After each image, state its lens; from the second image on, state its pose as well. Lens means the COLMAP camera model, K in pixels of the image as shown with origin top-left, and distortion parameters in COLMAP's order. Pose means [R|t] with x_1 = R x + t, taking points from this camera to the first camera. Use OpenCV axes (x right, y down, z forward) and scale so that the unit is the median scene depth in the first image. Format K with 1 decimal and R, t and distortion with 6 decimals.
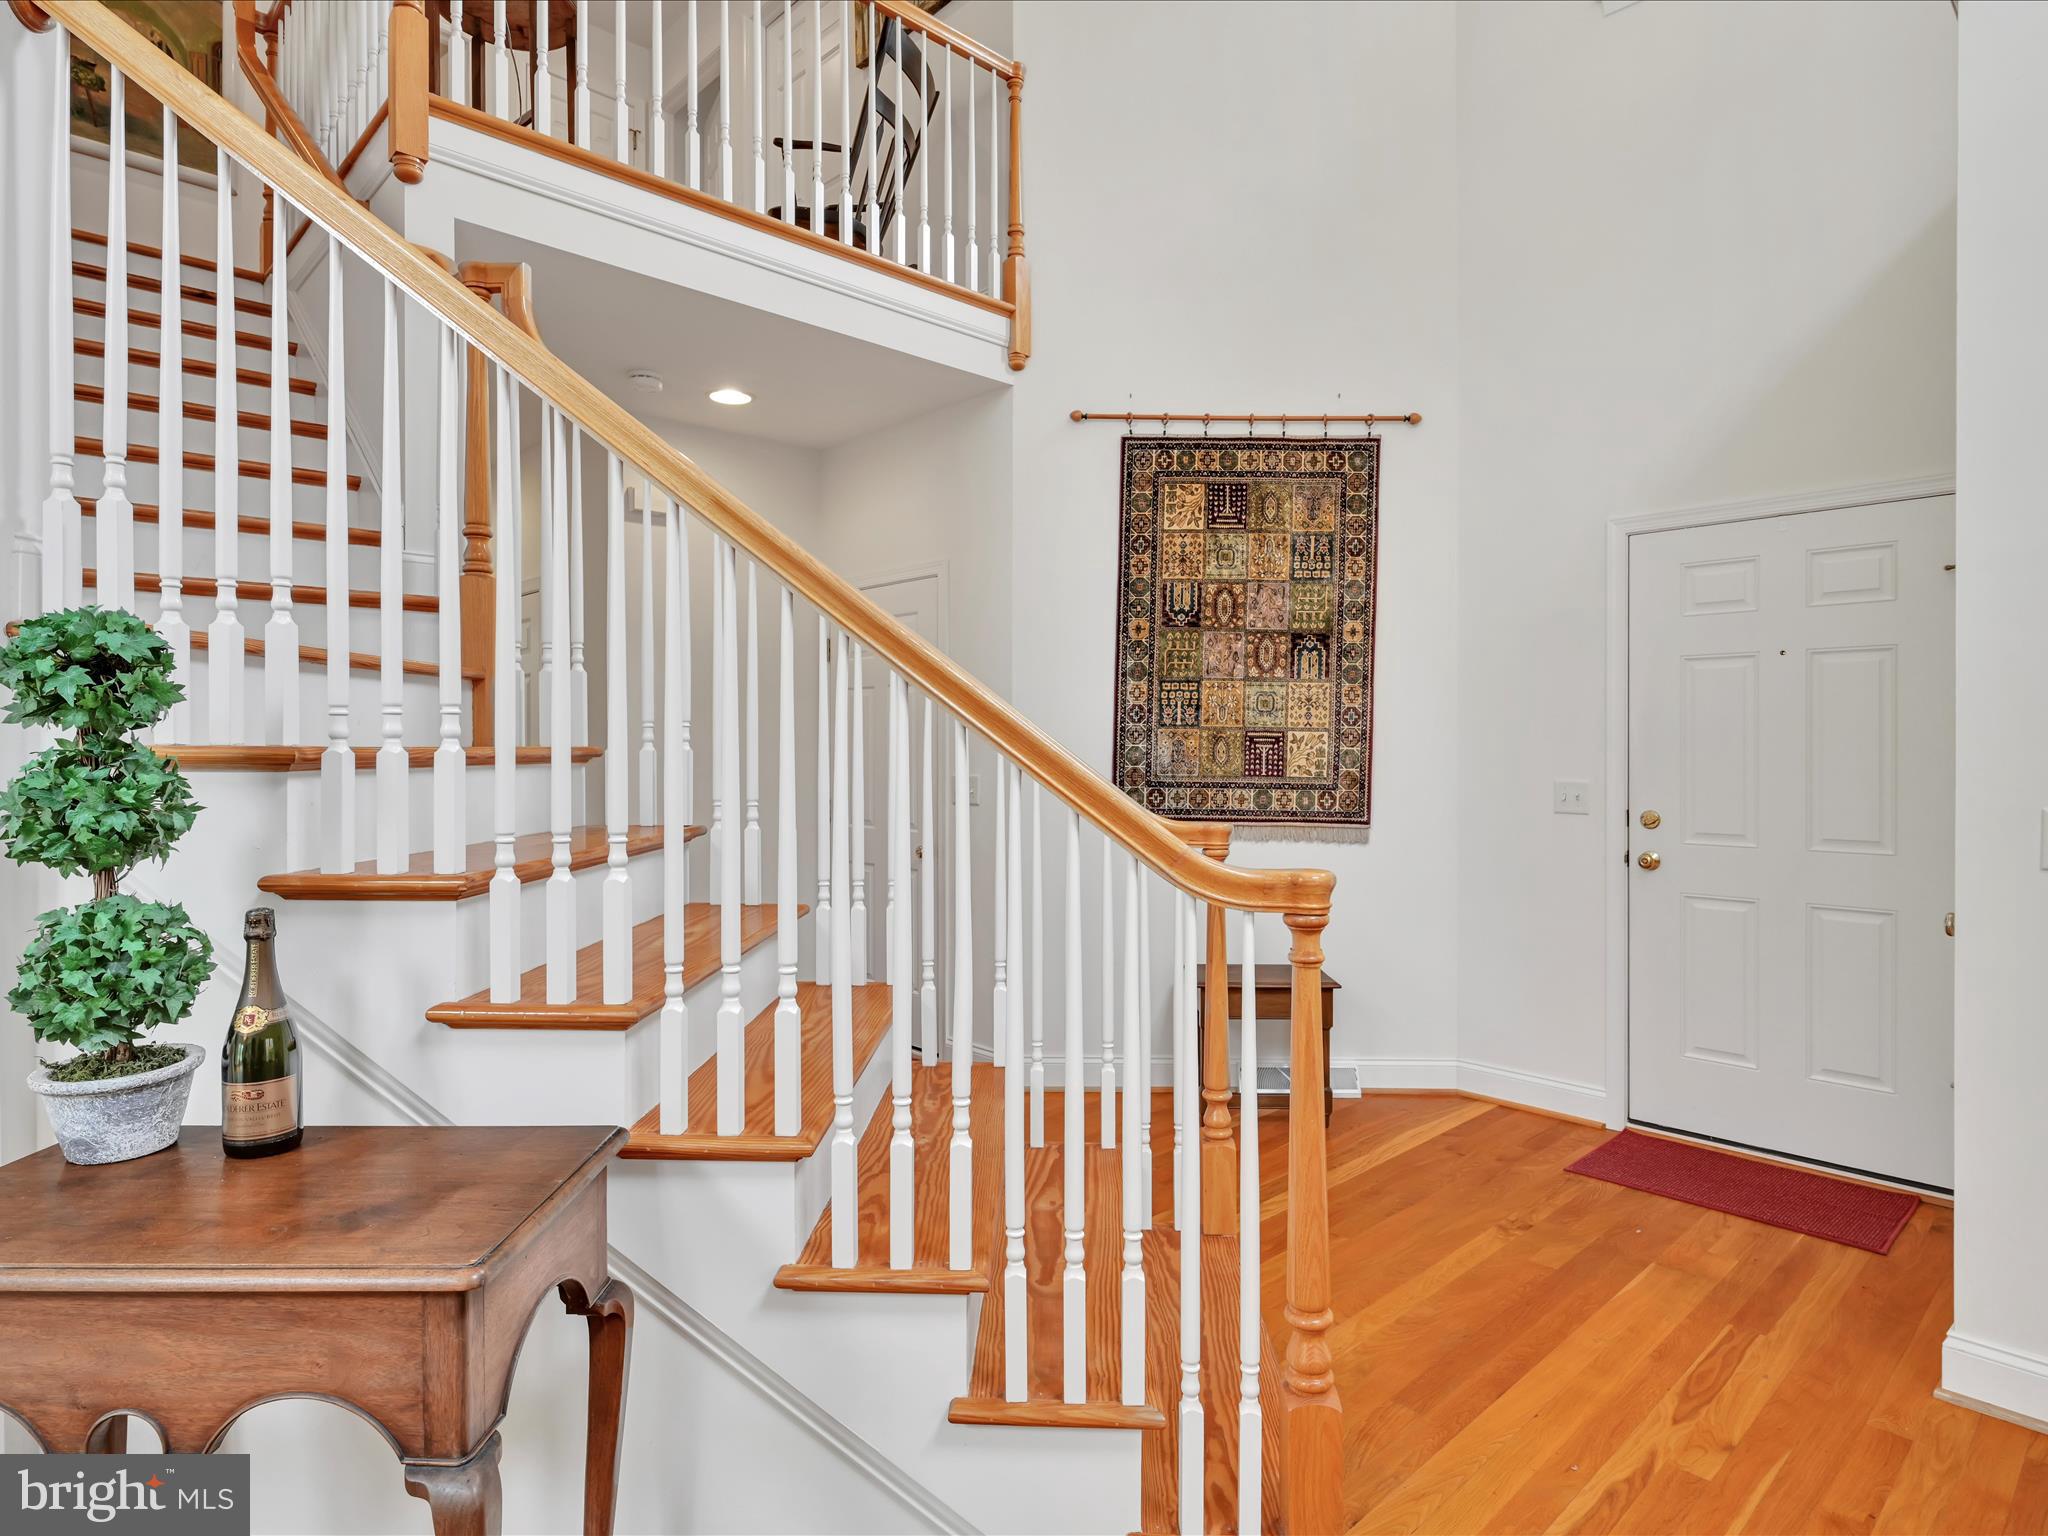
lens RADIAL K [[1229.9, 0, 1024.0], [0, 1229.9, 766.0], [0, 0, 1]] dist [0.002240, 0.002054]
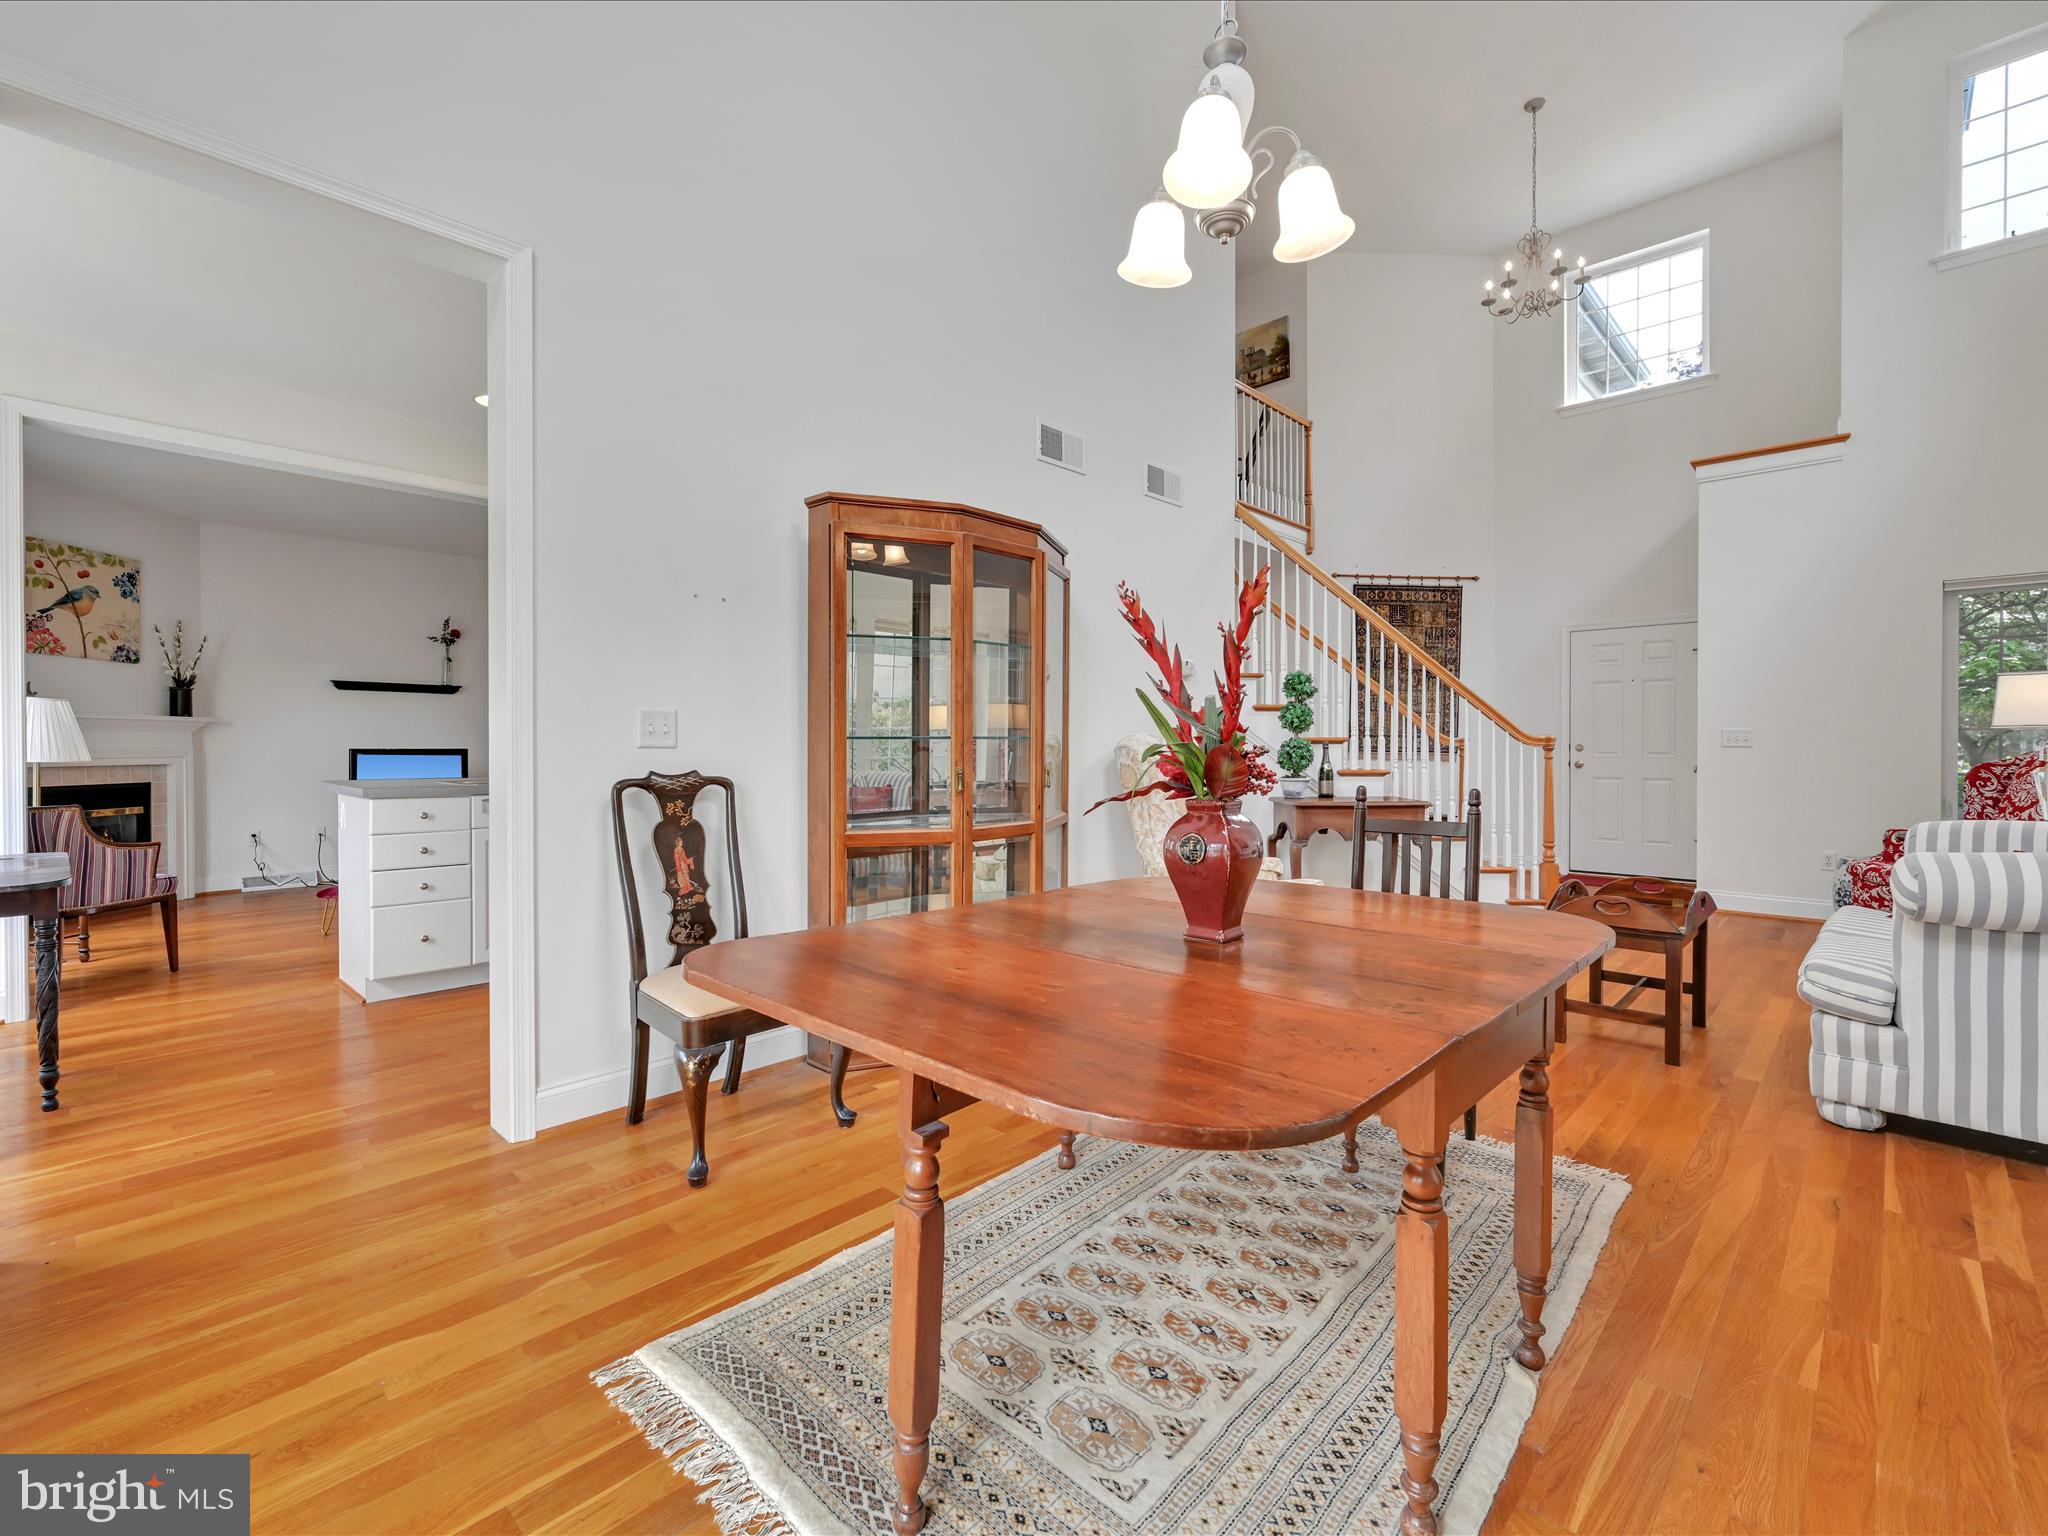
lens RADIAL K [[952.0, 0, 1064.9], [0, 952.0, 755.6], [0, 0, 1]] dist [-0.001183, -0.001066]
pose [[0.996774, -0.001057, 0.080251, -0.601792], [0.000574, 0.999982, 0.006038, 0.041108], [-0.080255, -0.005973, 0.996756, -0.731487]]
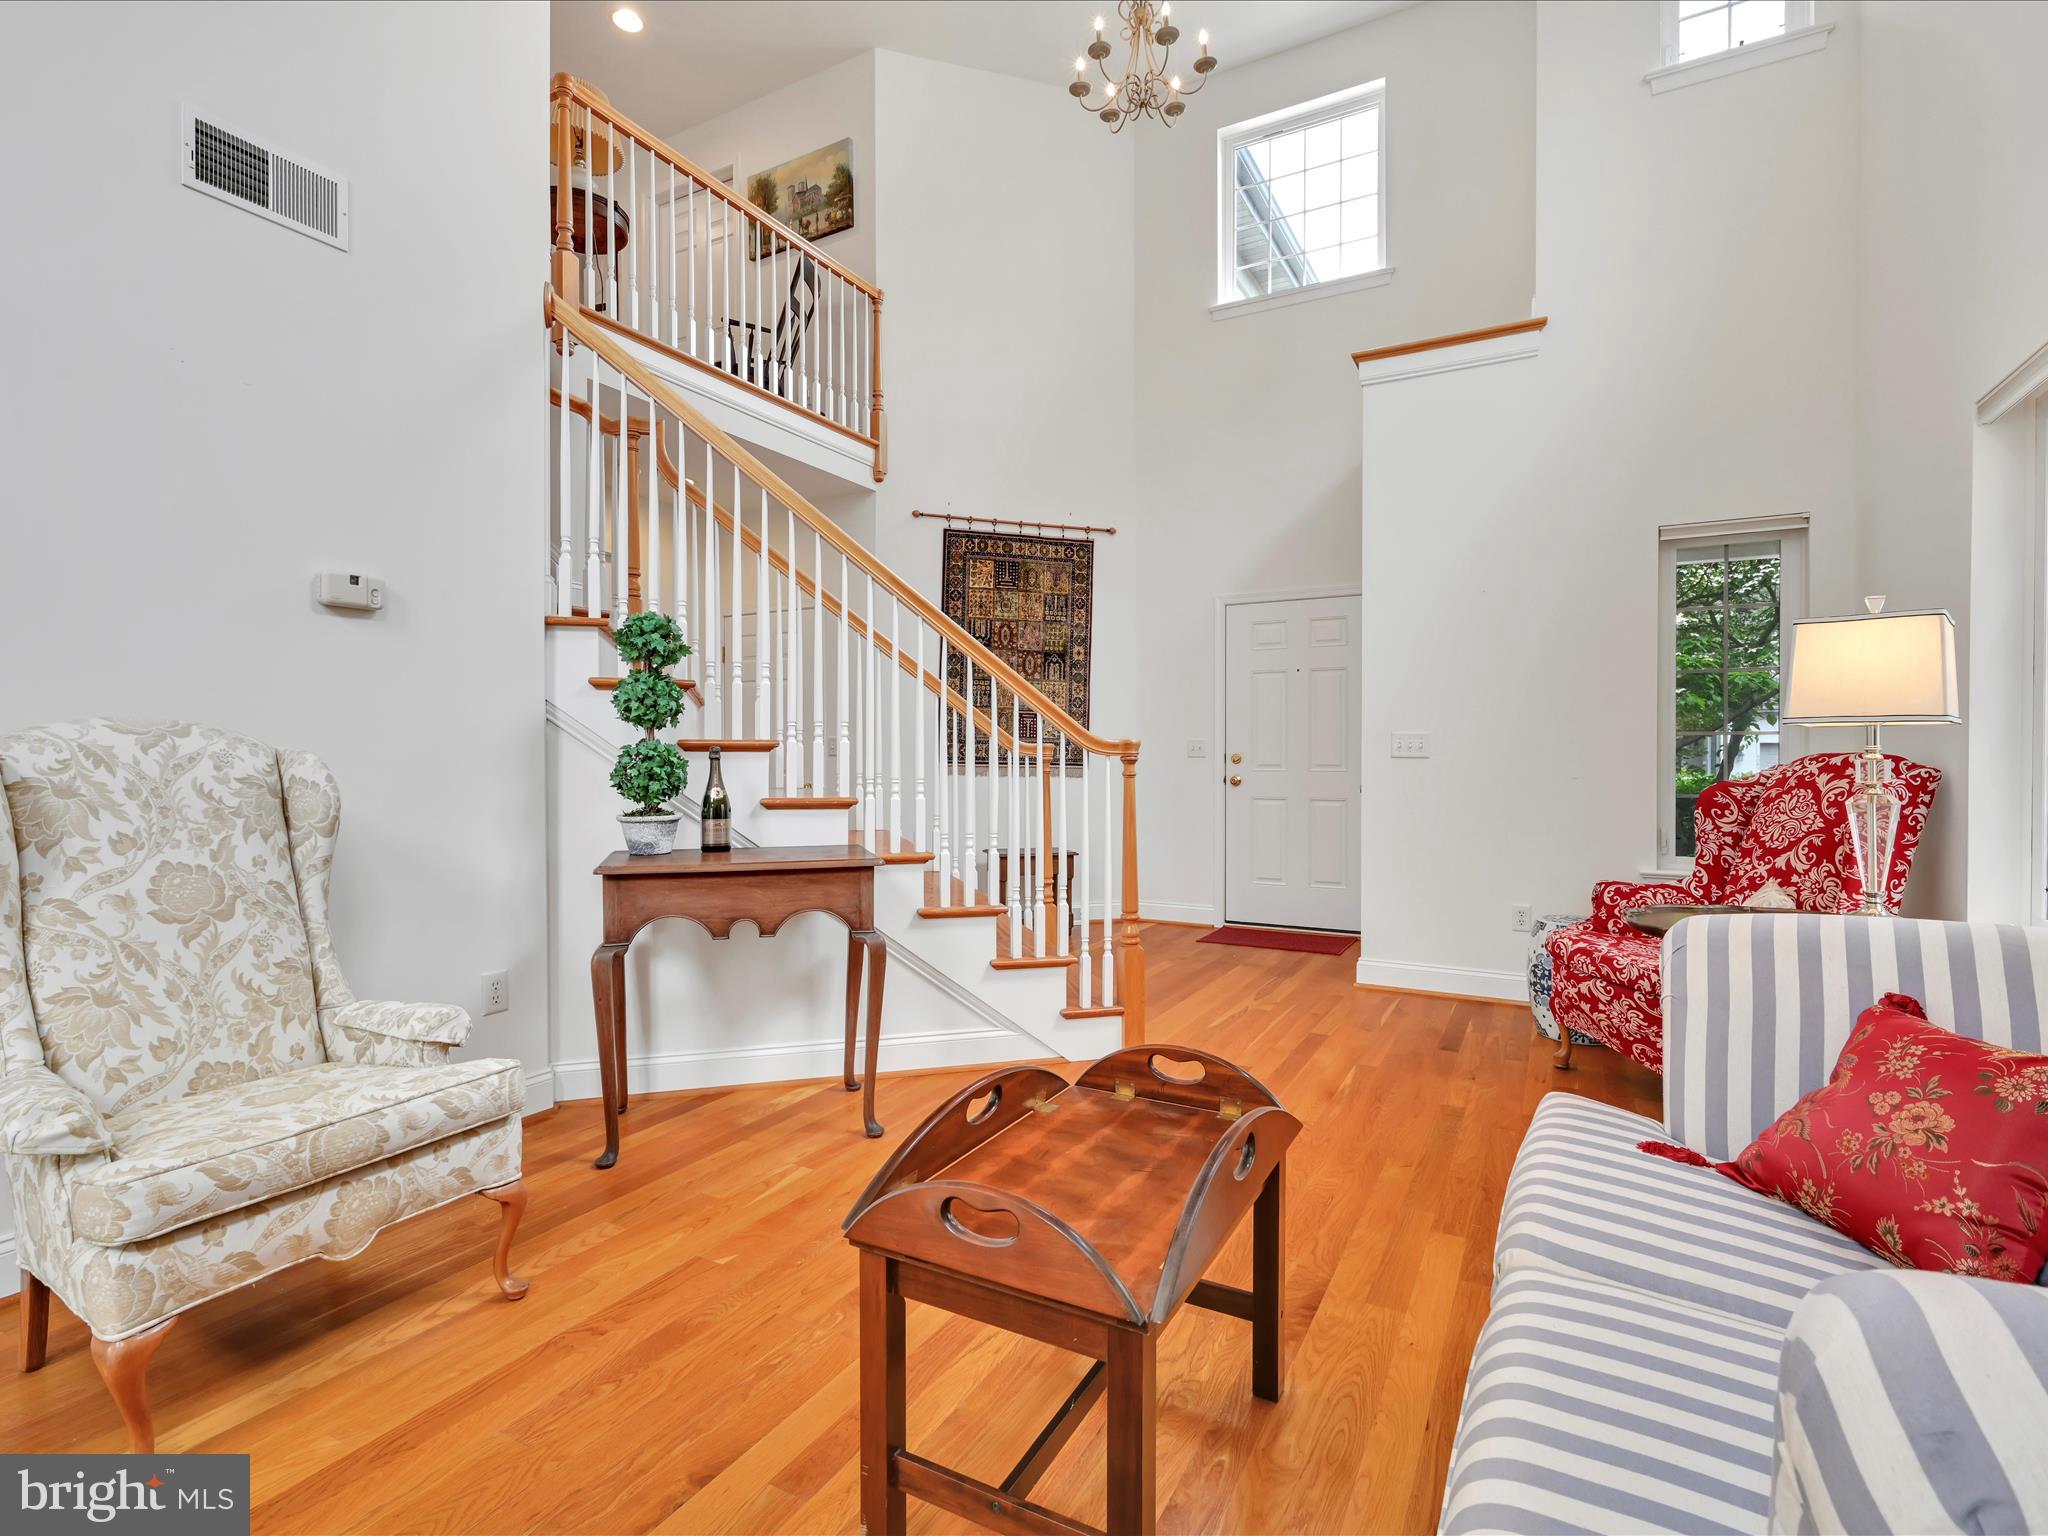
lens RADIAL K [[952.0, 0, 1076.7], [0, 952.0, 763.5], [0, 0, 1]] dist [-0.001183, -0.001066]
pose [[0.948934, -0.001607, 0.315470, -0.152401], [0.000624, 0.999995, 0.003217, 0.039963], [-0.315473, -0.002856, 0.948930, -0.254620]]
